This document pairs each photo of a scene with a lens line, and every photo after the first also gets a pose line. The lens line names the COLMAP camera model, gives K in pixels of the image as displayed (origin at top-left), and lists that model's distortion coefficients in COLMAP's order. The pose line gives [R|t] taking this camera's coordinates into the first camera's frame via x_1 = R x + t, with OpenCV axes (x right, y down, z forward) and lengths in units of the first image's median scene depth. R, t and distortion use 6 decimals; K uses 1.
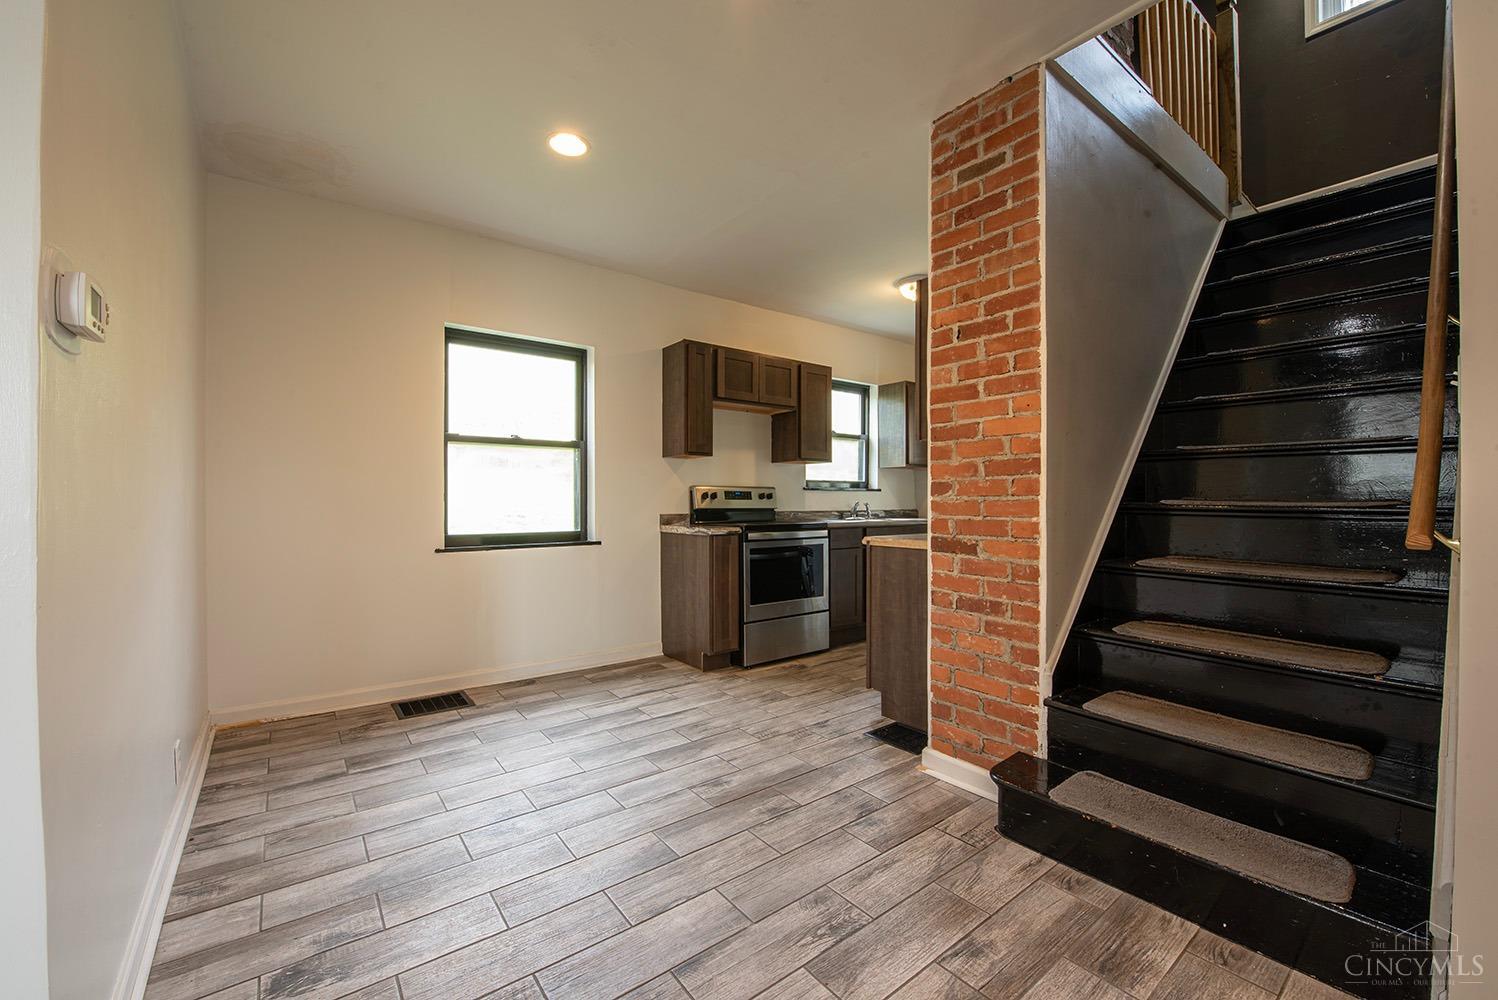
lens RADIAL K [[599.7, 0, 749.0], [0, 599.7, 500.0], [0, 0, 1]] dist [-0.009236, -0.000145]
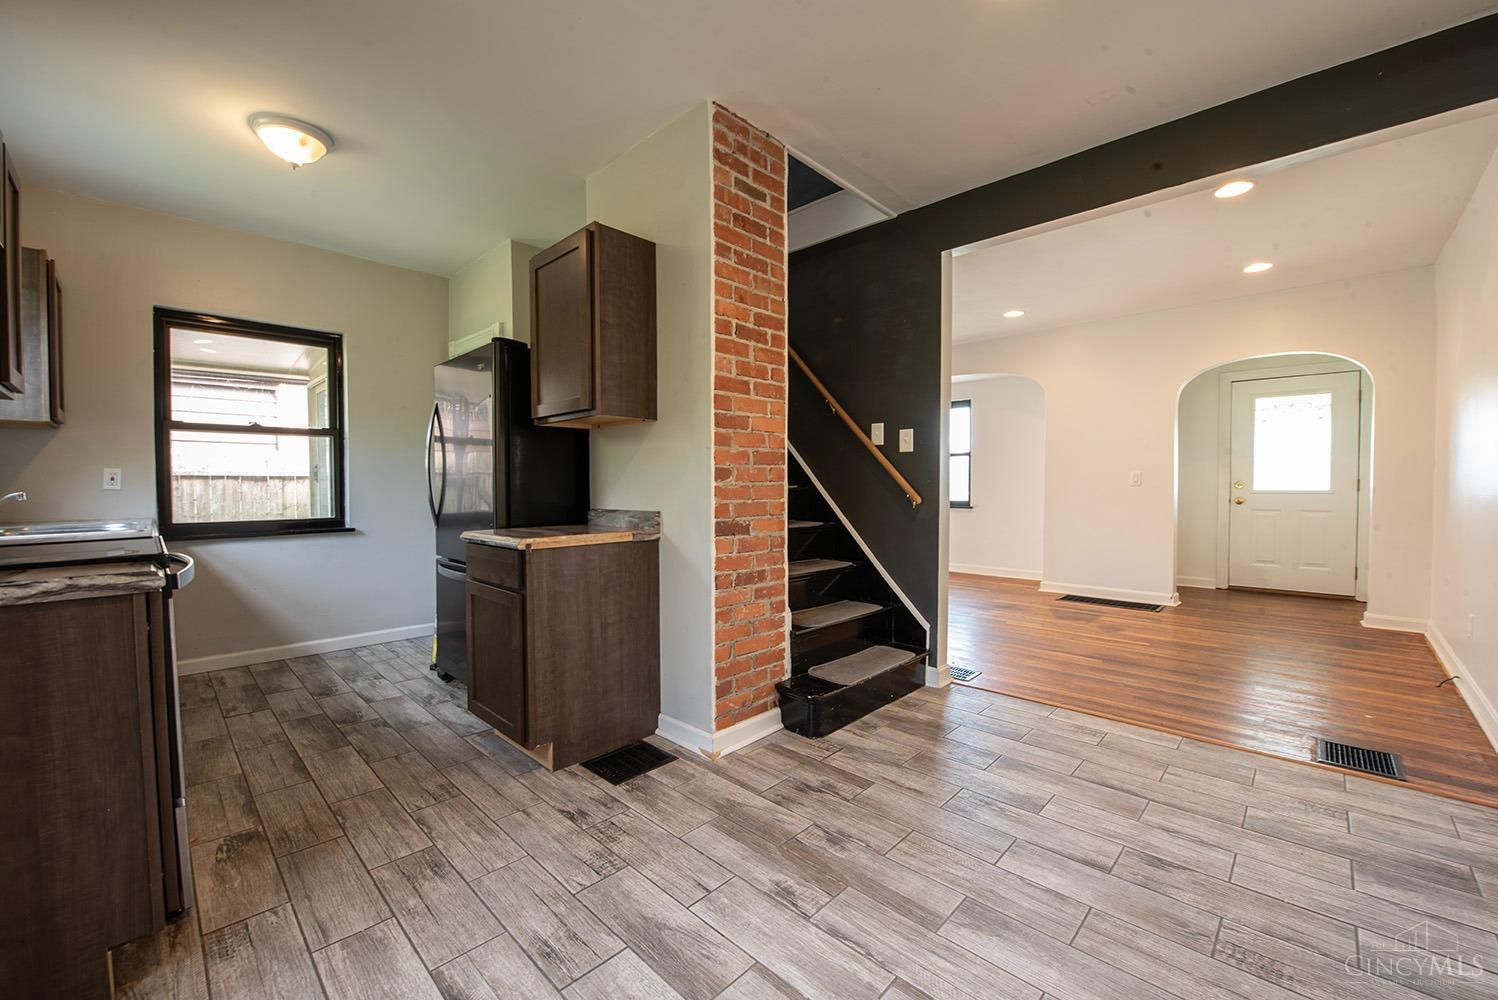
lens RADIAL K [[599.7, 0, 749.0], [0, 599.7, 500.0], [0, 0, 1]] dist [-0.009236, -0.000145]
pose [[-0.140248, -0.027300, 0.989740, -0.743179], [0.002999, 0.999604, 0.027997, -0.003855], [-0.990112, 0.006895, -0.140111, 1.163505]]
